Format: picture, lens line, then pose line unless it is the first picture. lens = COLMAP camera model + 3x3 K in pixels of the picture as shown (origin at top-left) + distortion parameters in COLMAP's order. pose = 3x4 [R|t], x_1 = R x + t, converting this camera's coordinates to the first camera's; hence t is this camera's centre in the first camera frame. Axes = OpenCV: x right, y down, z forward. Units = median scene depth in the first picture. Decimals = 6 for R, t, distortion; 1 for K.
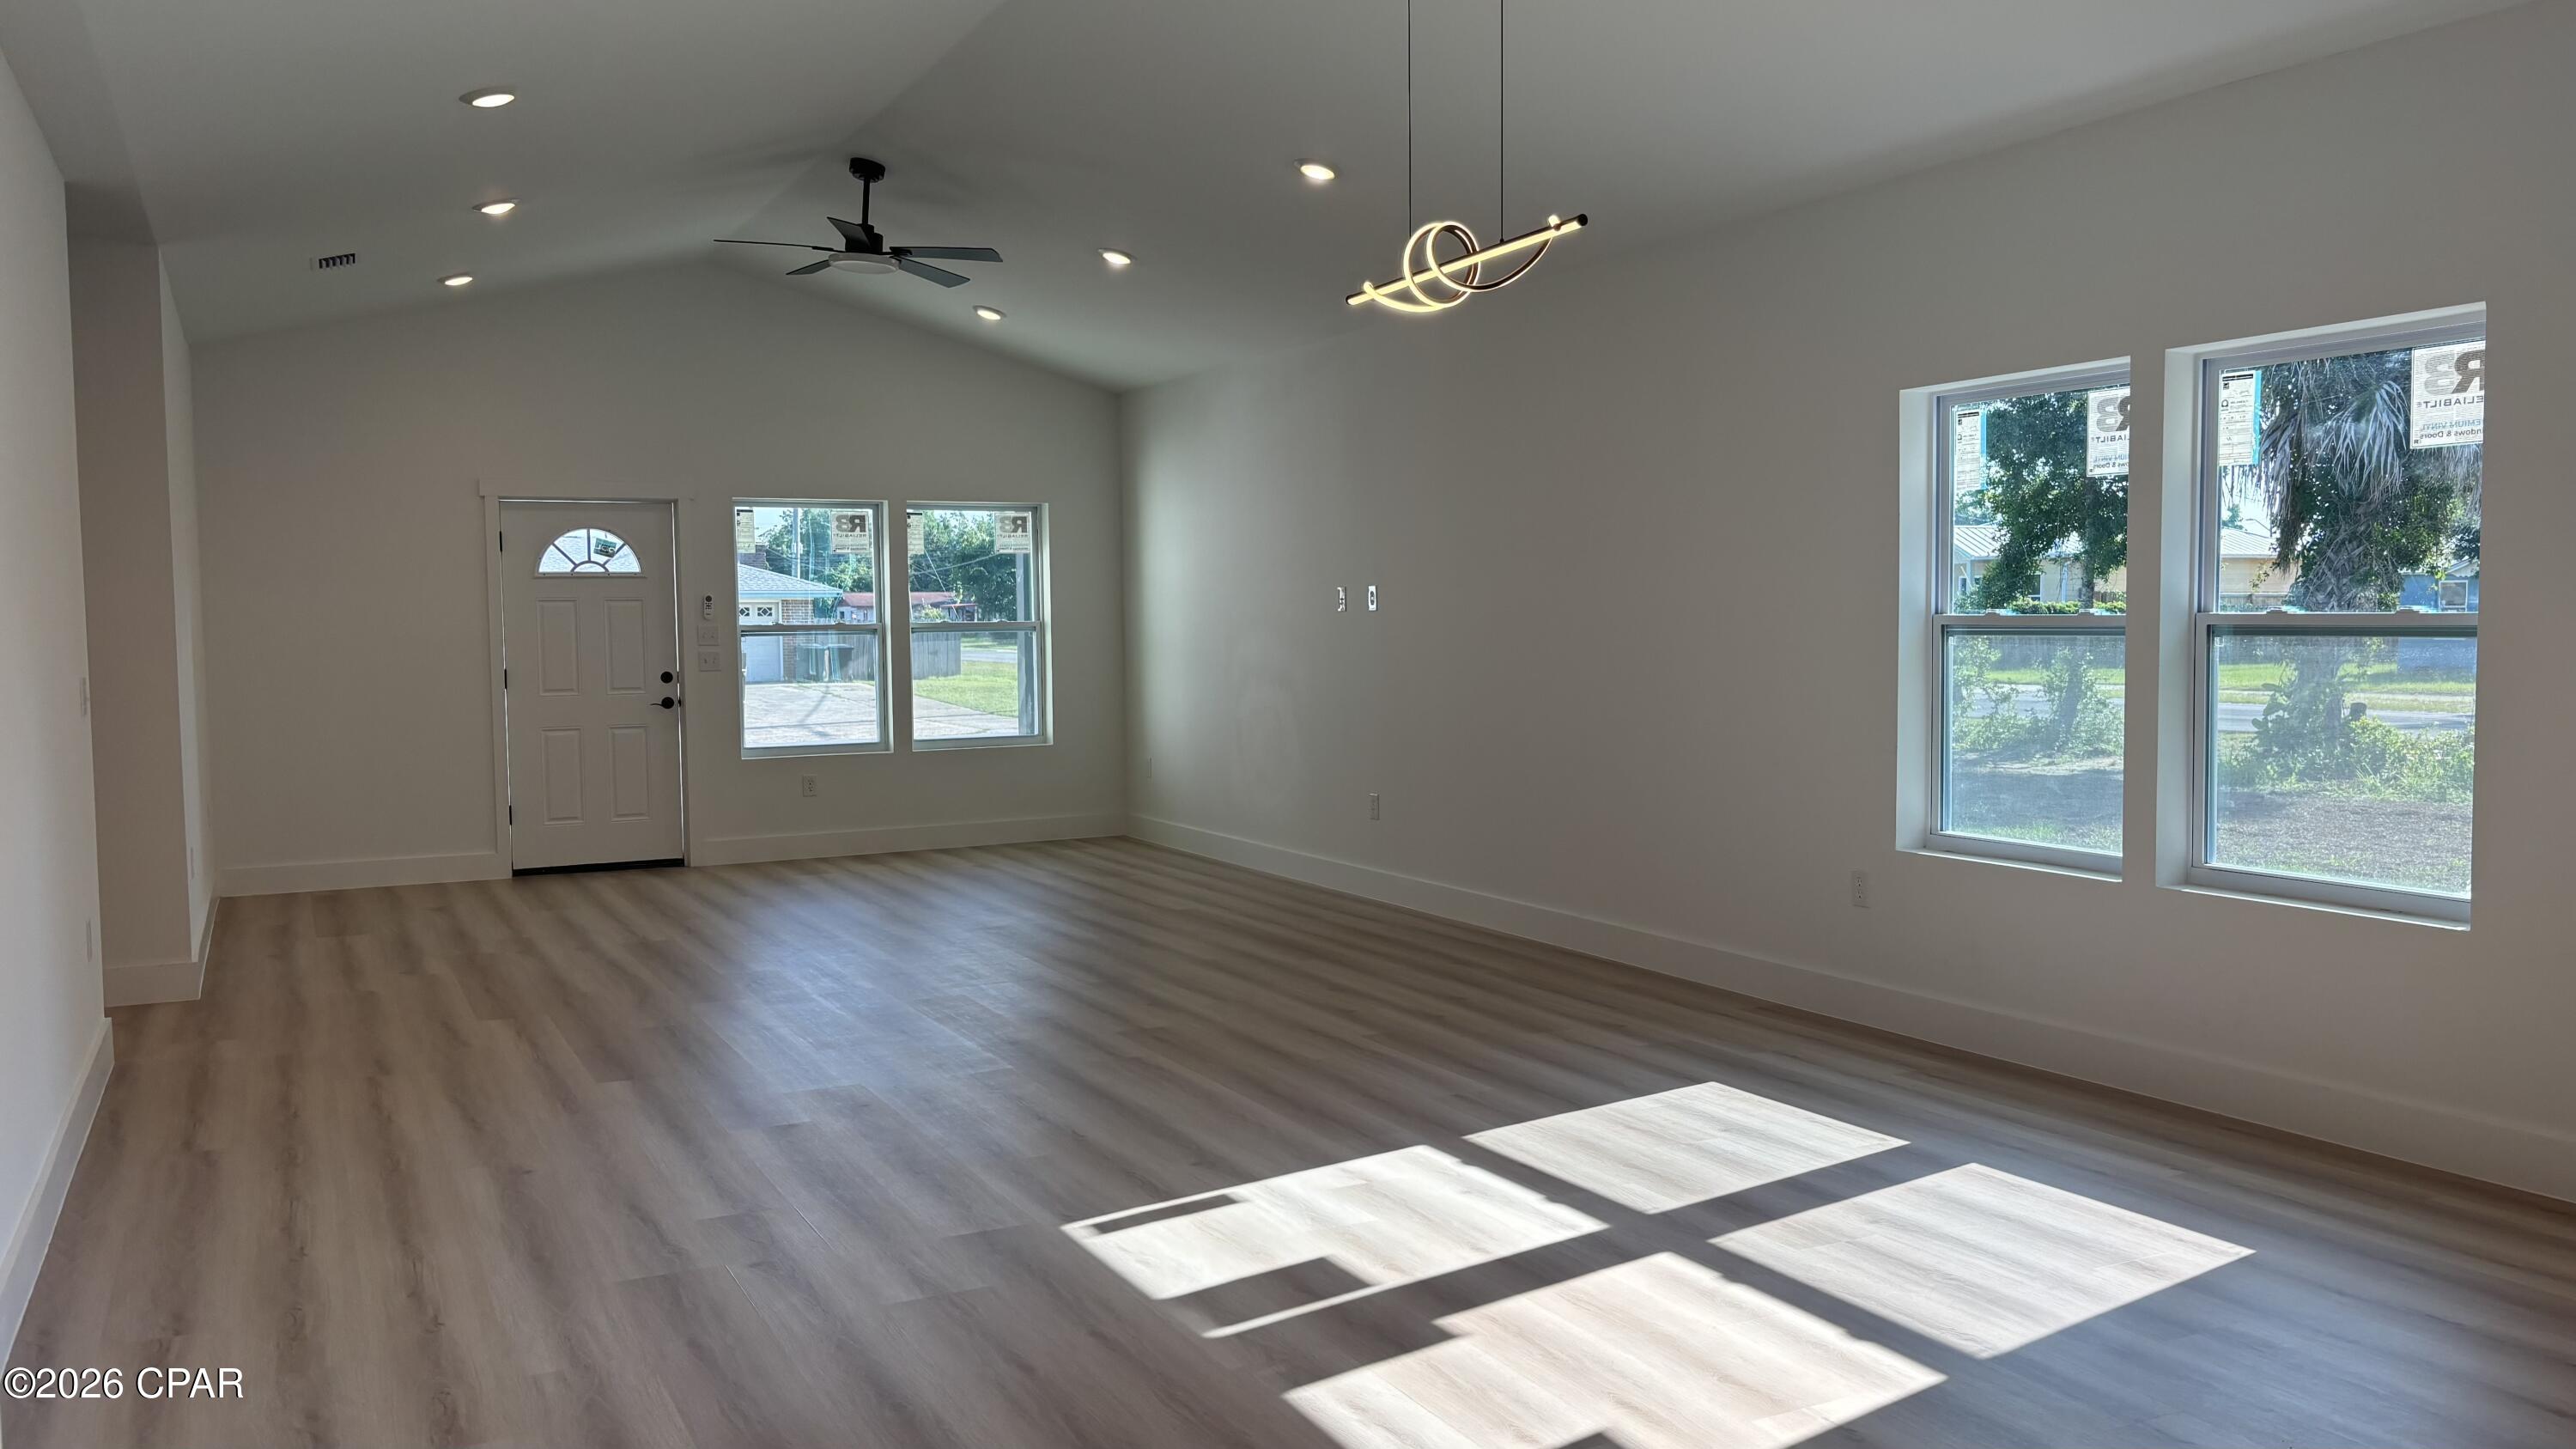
lens RADIAL K [[1920.4, 0, 1305.6], [0, 1920.4, 739.4], [0, 0, 1]] dist [0.003085, -0.024192]
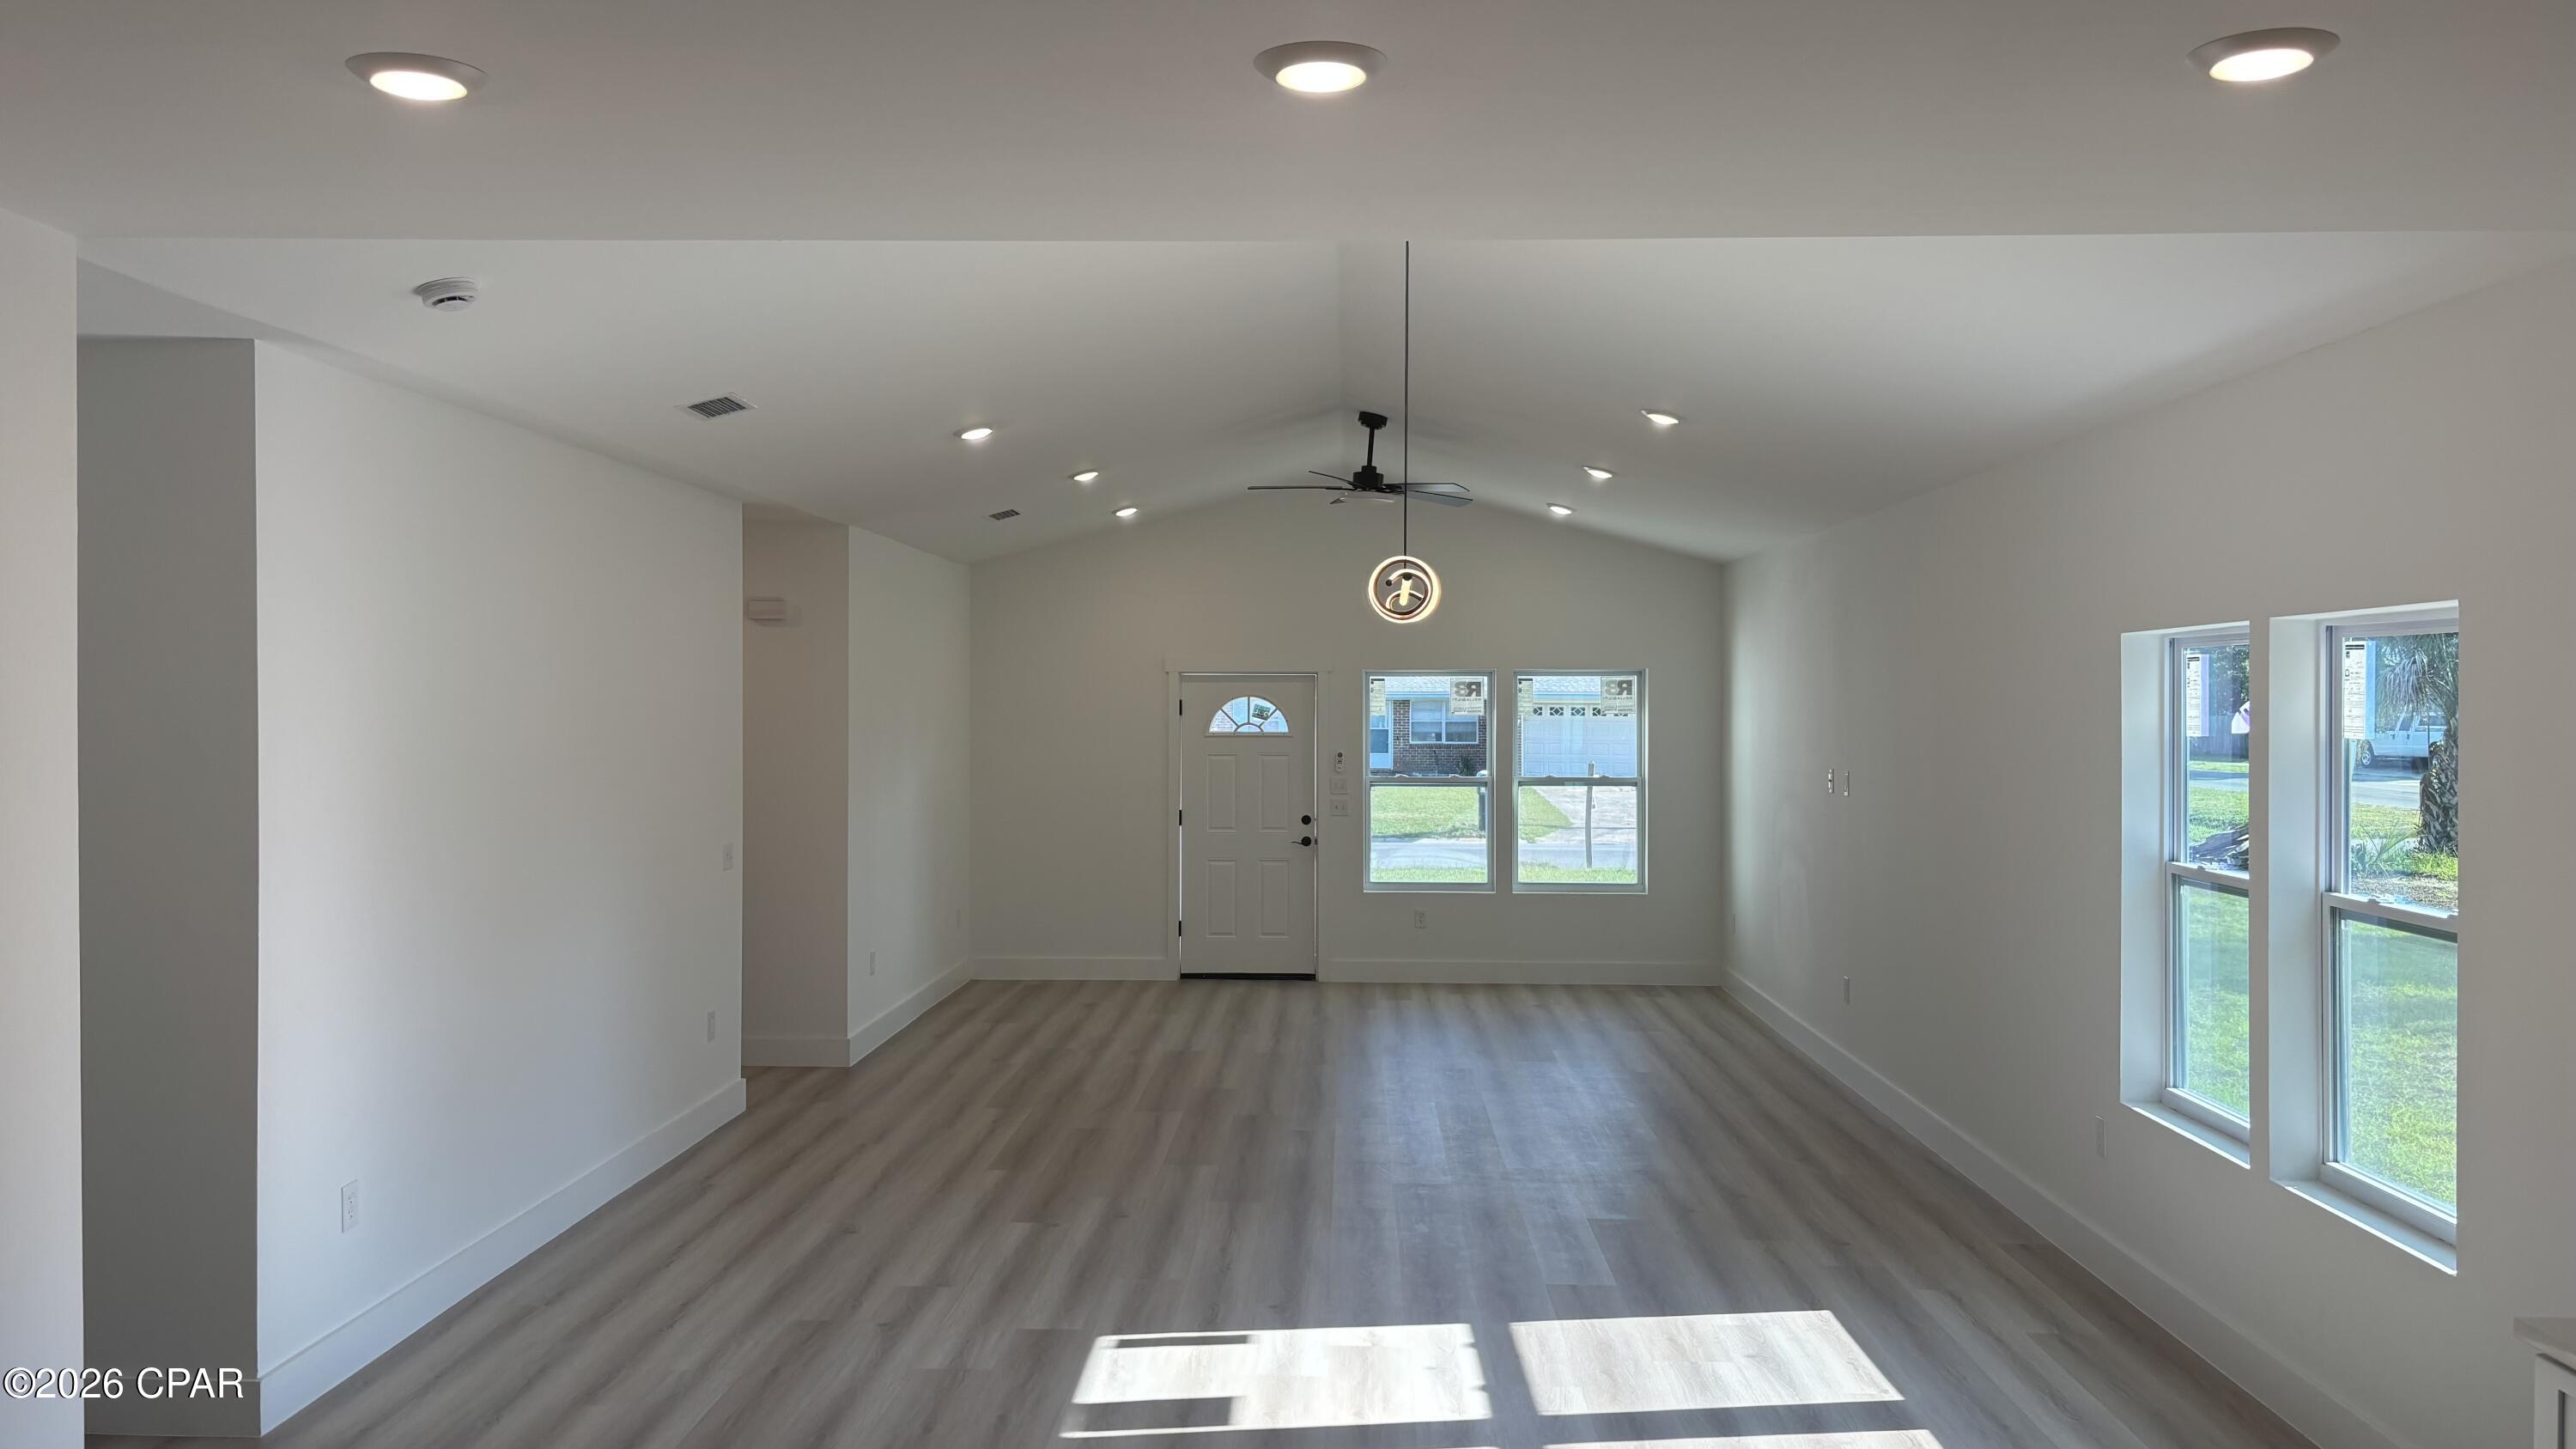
lens RADIAL K [[1920.4, 0, 1295.3], [0, 1920.4, 707.5], [0, 0, 1]] dist [0.003085, -0.024192]
pose [[0.868571, 0.012666, -0.495402, 0.472319], [-0.041127, 0.998067, -0.046588, -0.088146], [0.493855, 0.060839, 0.867413, -0.070259]]
